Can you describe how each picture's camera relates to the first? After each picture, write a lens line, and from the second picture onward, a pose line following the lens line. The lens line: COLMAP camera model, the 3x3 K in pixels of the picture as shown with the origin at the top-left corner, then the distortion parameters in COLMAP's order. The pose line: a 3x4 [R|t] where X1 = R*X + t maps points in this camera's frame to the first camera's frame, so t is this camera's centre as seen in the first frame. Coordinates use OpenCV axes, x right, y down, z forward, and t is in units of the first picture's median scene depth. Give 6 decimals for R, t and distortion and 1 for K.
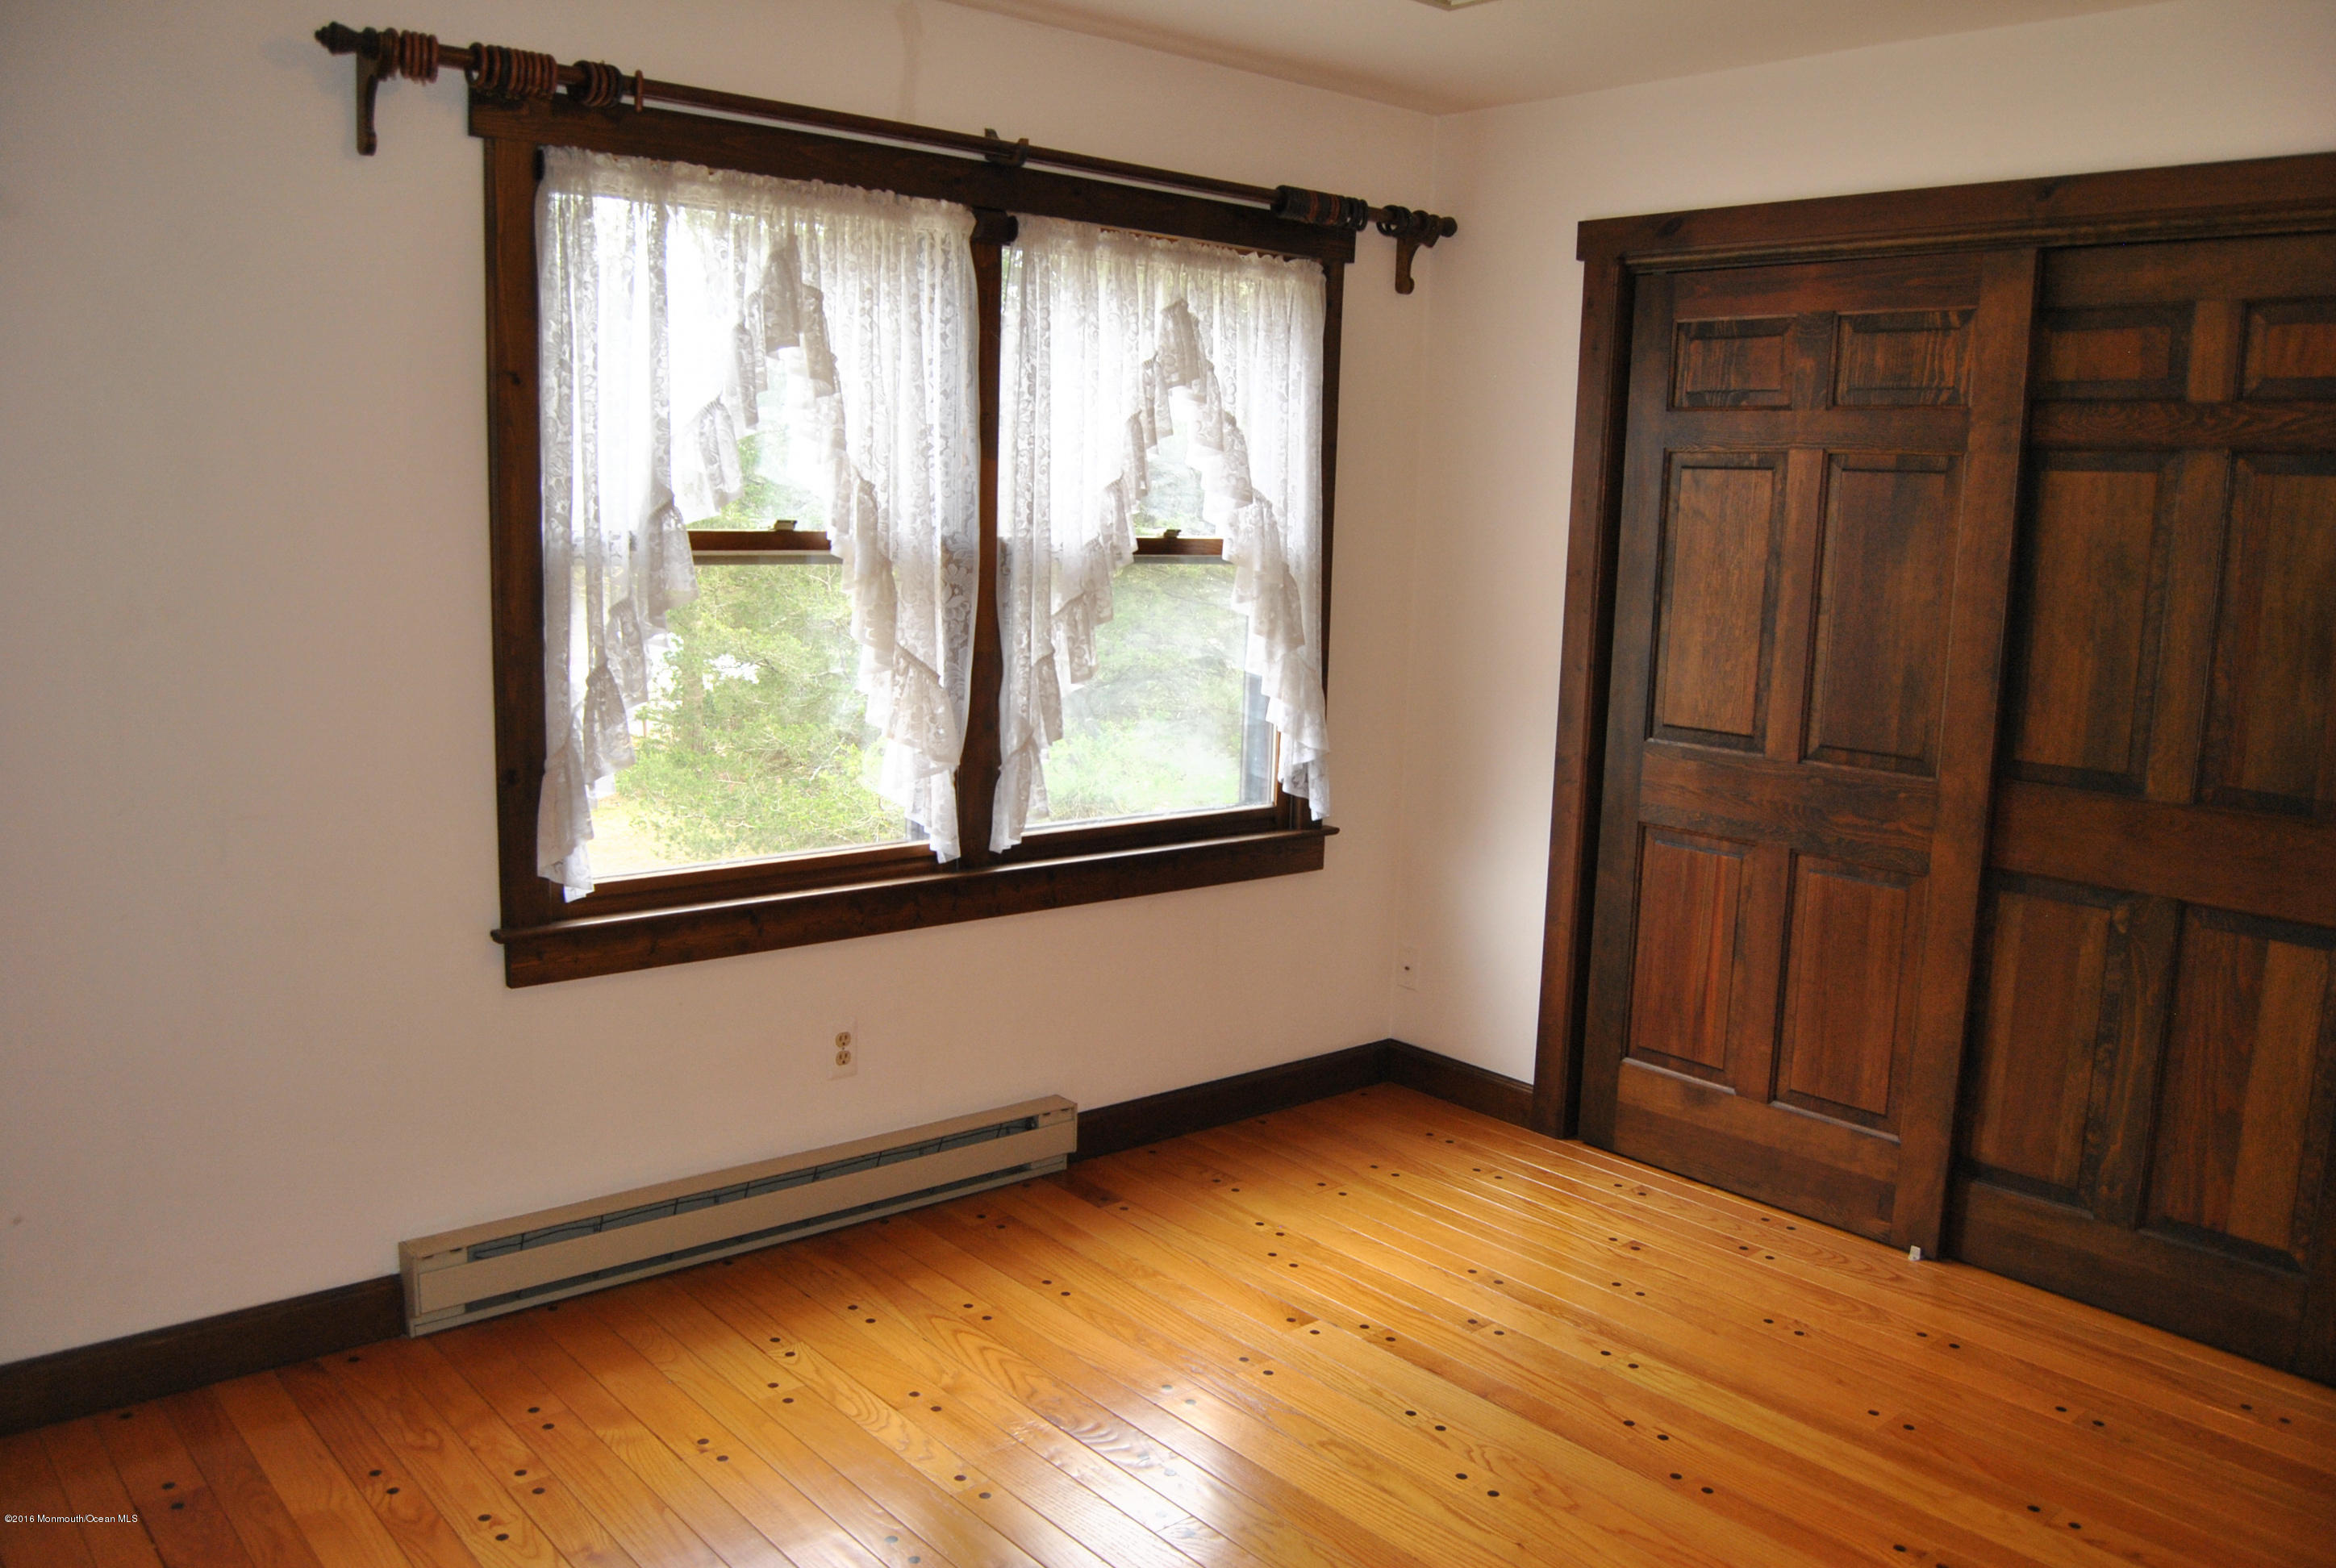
lens RADIAL K [[1863.3, 0, 1206.3], [0, 1863.3, 790.2], [0, 0, 1]] dist [-0.078109, 0.010746]
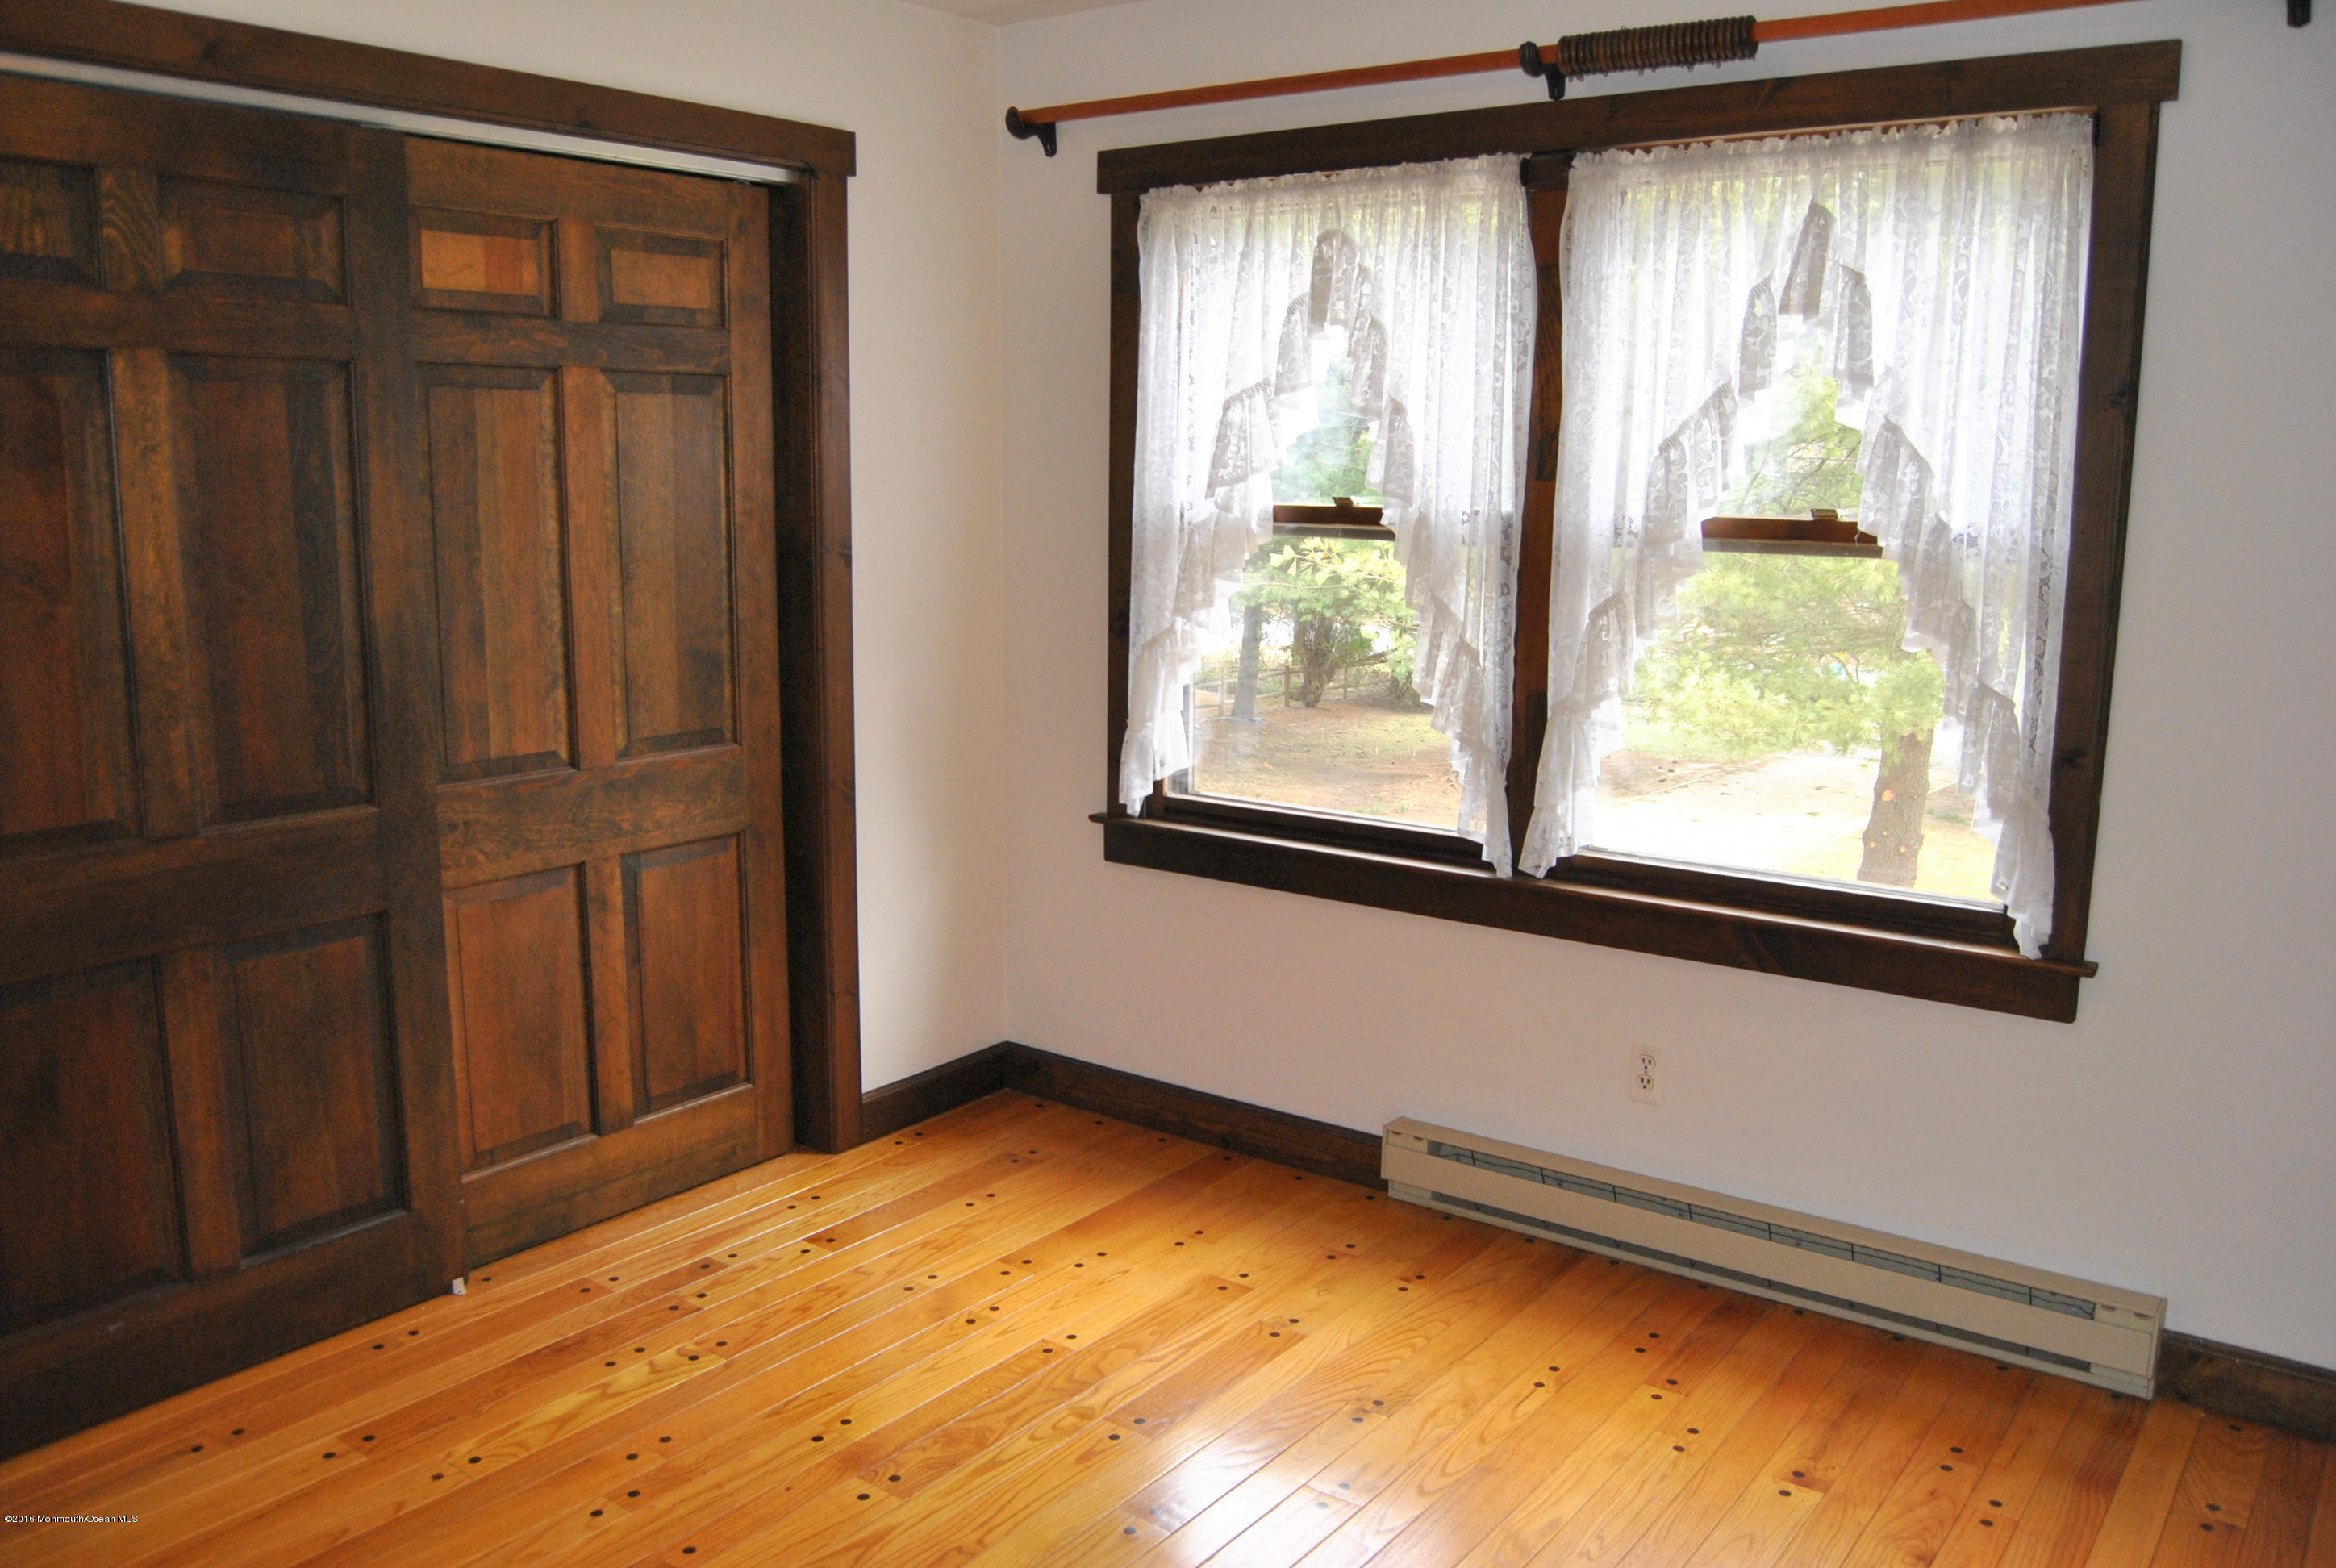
lens RADIAL K [[1806.3, 0, 1170.3], [0, 1806.3, 796.5], [0, 0, 1]] dist [-0.074991, 0.004473]
pose [[0.198644, 0.138576, -0.970225, 0.655267], [-0.153389, 0.982150, 0.108874, -0.062894], [0.967994, 0.127194, 0.216354, 0.596458]]
